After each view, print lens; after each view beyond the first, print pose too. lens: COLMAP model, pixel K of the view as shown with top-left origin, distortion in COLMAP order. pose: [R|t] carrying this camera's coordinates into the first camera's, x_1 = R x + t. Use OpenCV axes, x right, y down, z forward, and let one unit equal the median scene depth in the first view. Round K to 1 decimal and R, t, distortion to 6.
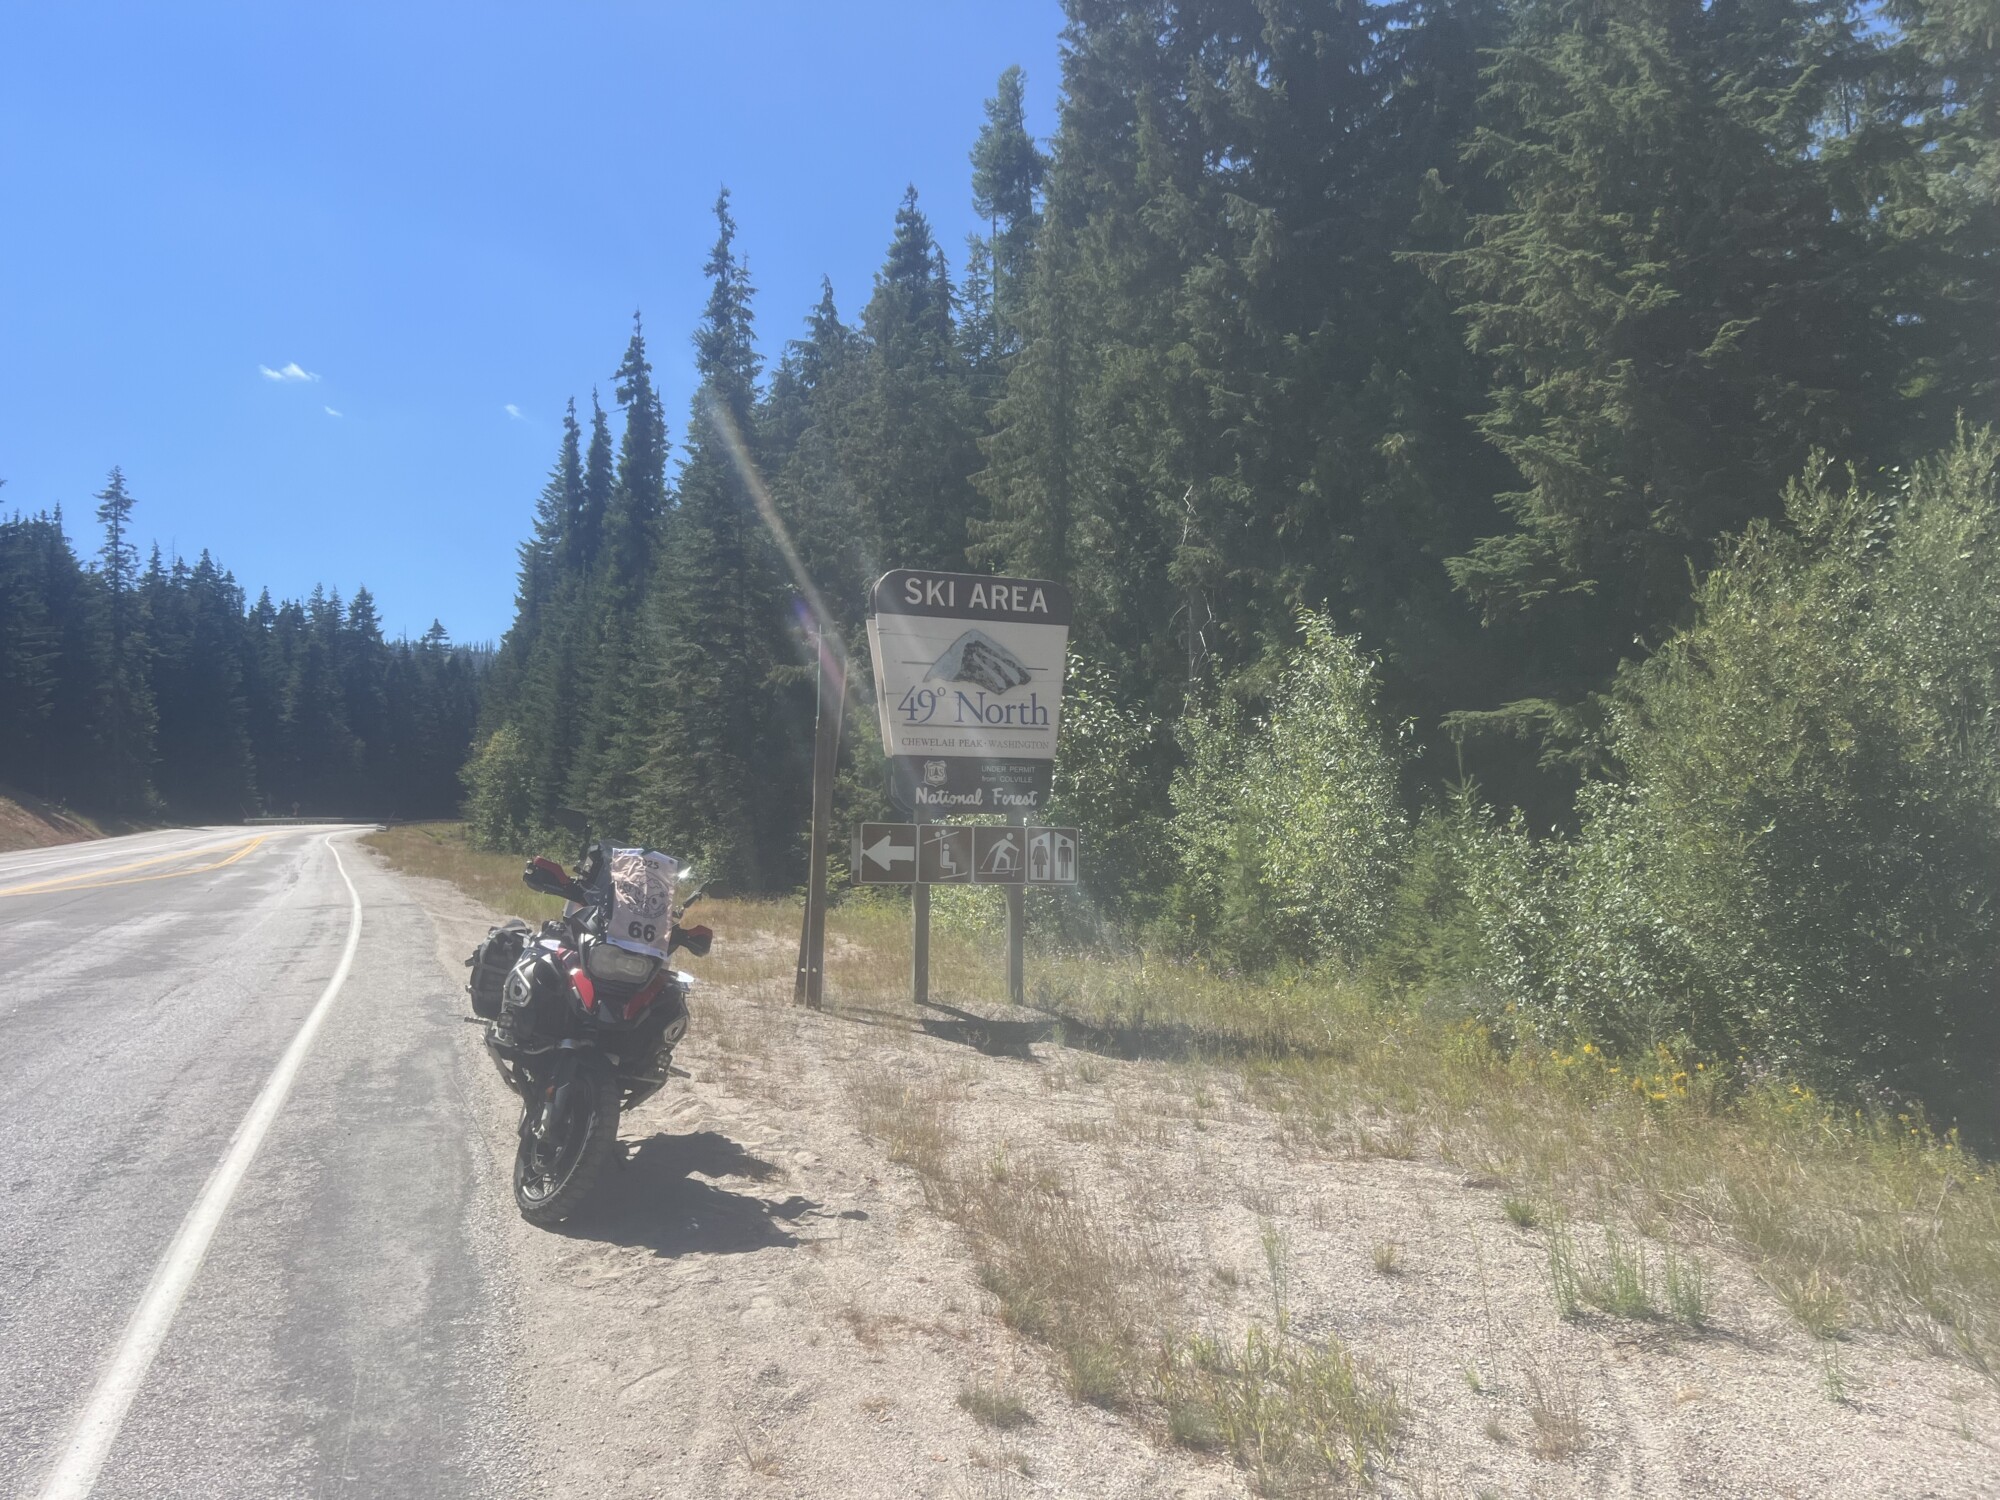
lens RADIAL K [[1504.2, 0, 995.8], [0, 1504.2, 757.1], [0, 0, 1]] dist [0.062376, -0.028821]
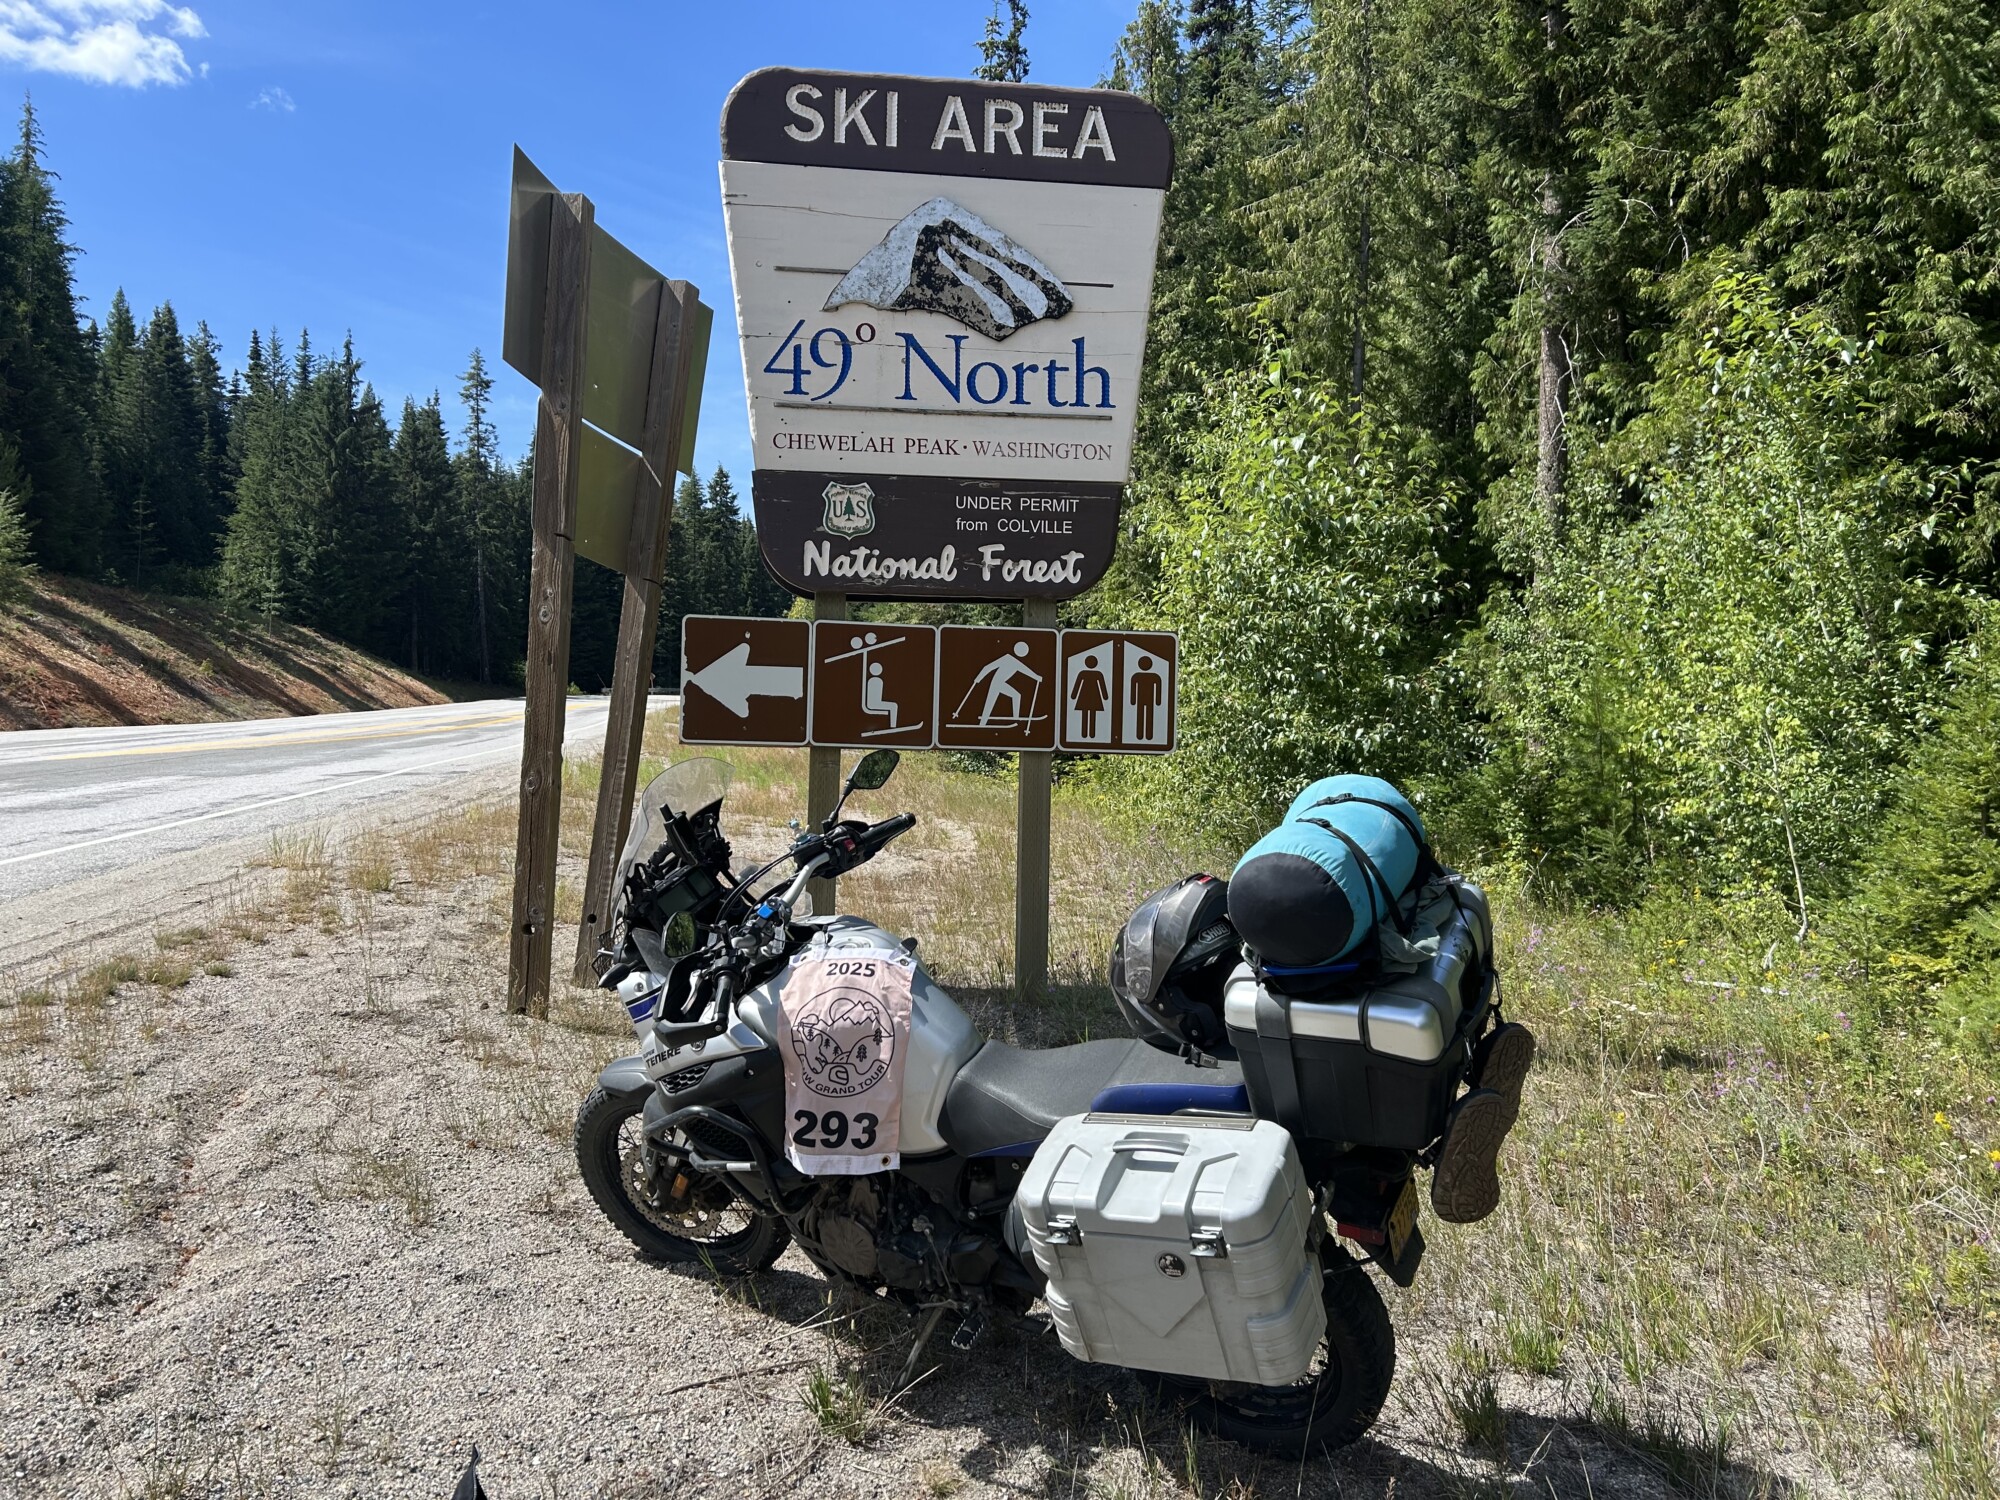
lens RADIAL K [[1512.5, 0, 987.5], [0, 1512.5, 750.6], [0, 0, 1]] dist [0.029995, -0.029584]
pose [[0.970882, 0.012675, -0.239223, 0.110316], [0.005836, 0.997052, 0.076512, 0.047448], [0.239488, -0.075681, 0.967945, 0.531307]]
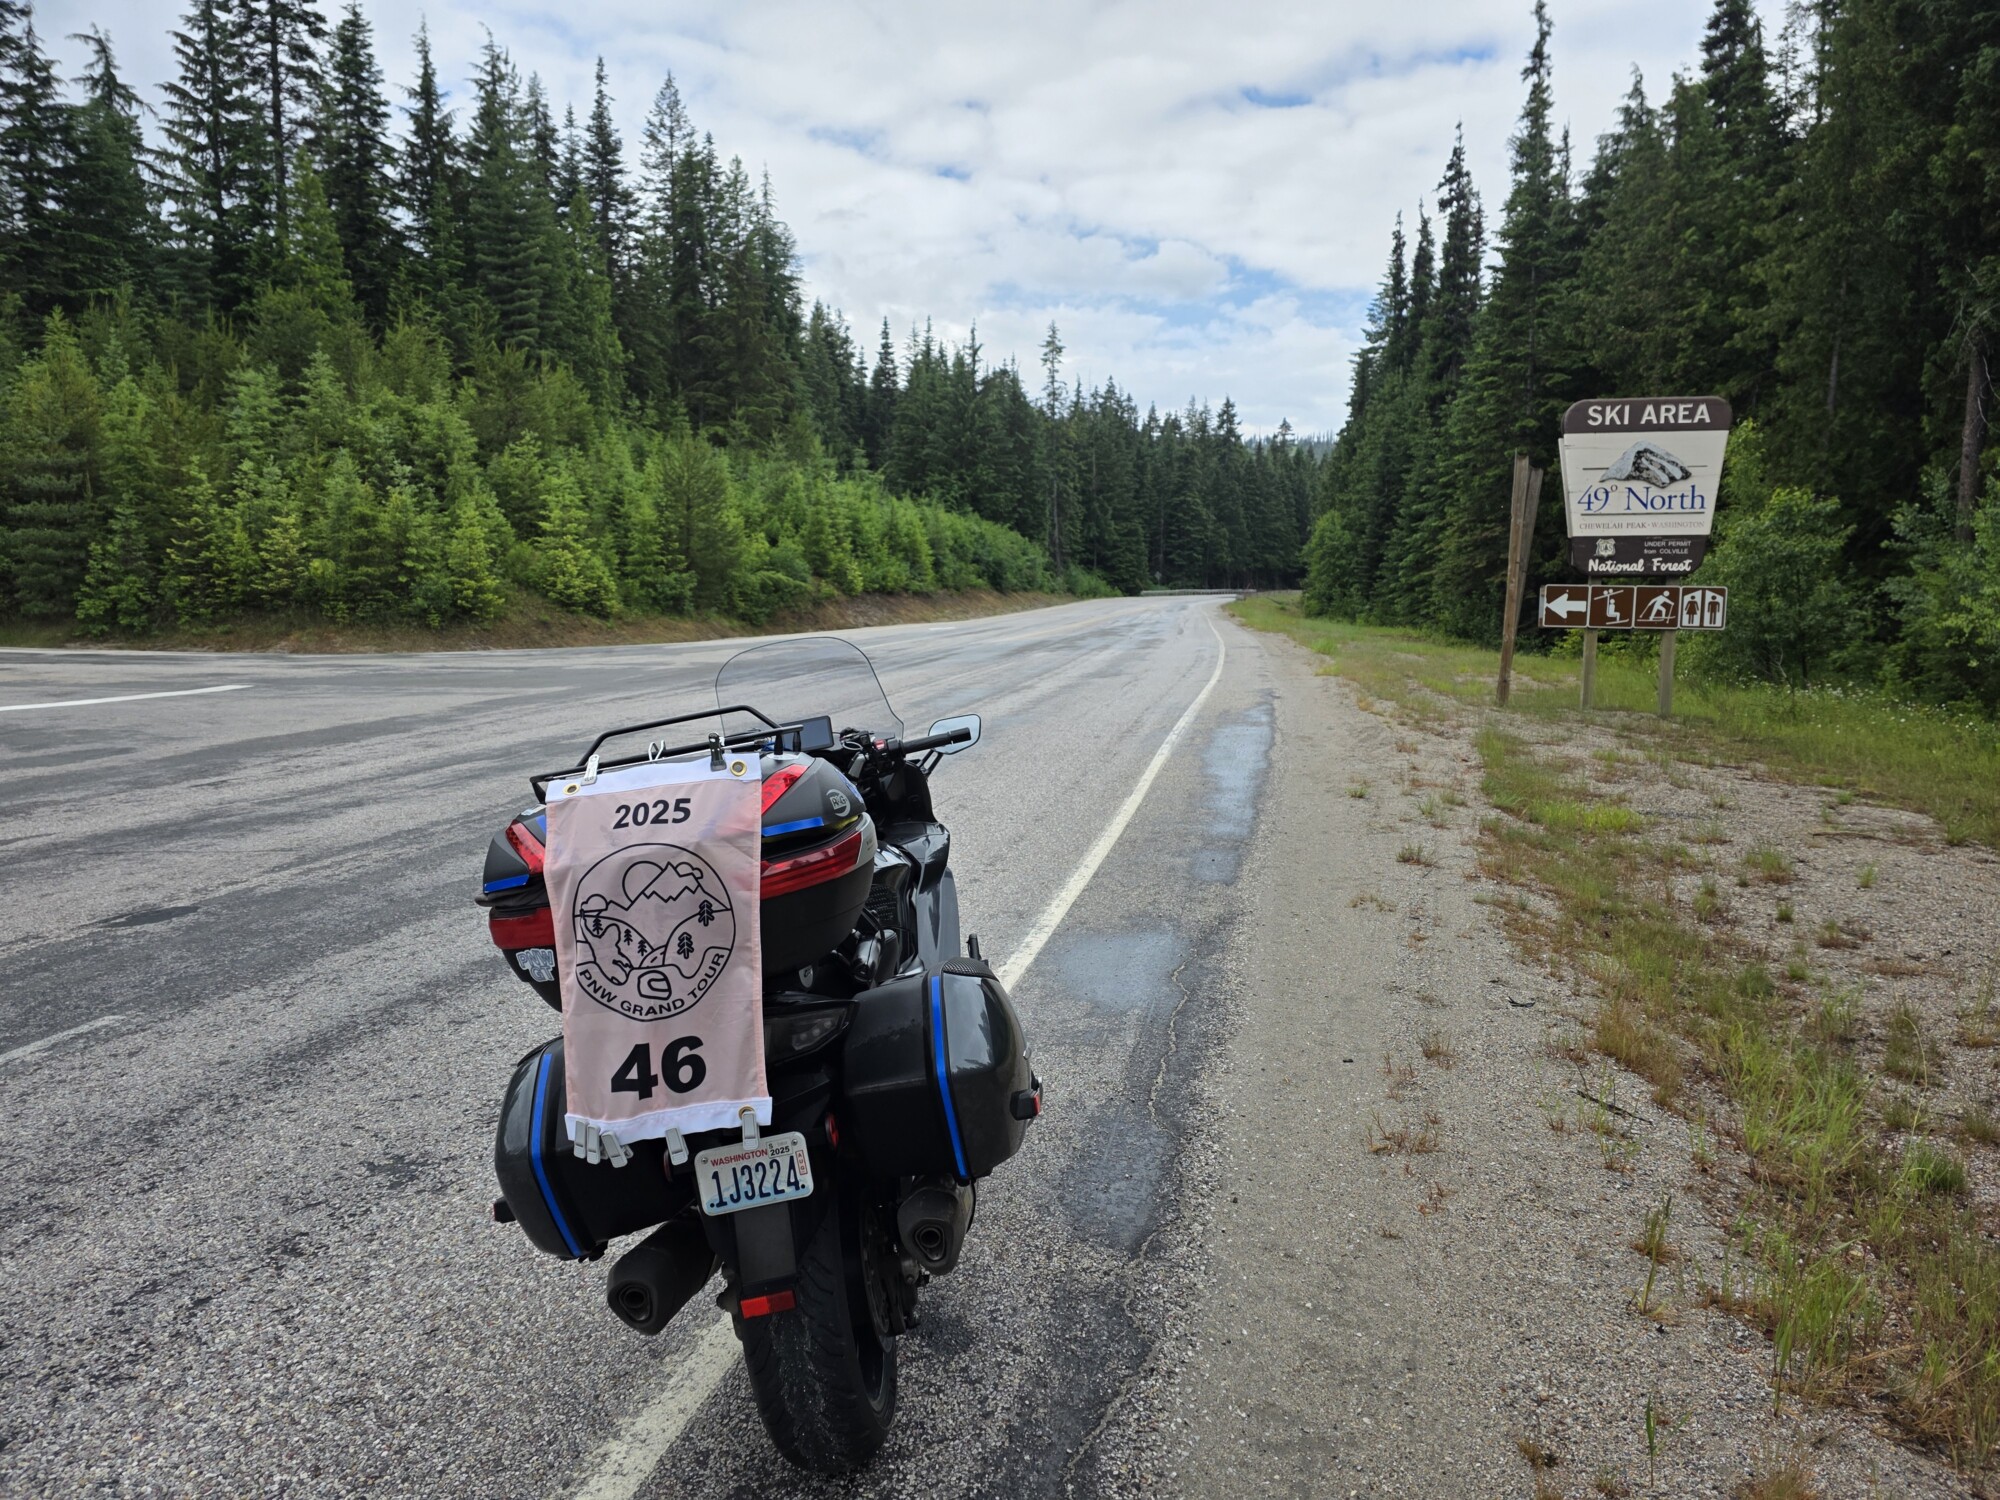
lens RADIAL K [[1332.7, 0, 1010.9], [0, 1332.7, 756.5], [0, 0, 1]] dist [0.044145, -0.024003]
pose [[0.850635, 0.057138, -0.522643, 0.148001], [0.029412, 0.987349, 0.155811, -0.008974], [0.524934, -0.147910, 0.838193, -0.353786]]
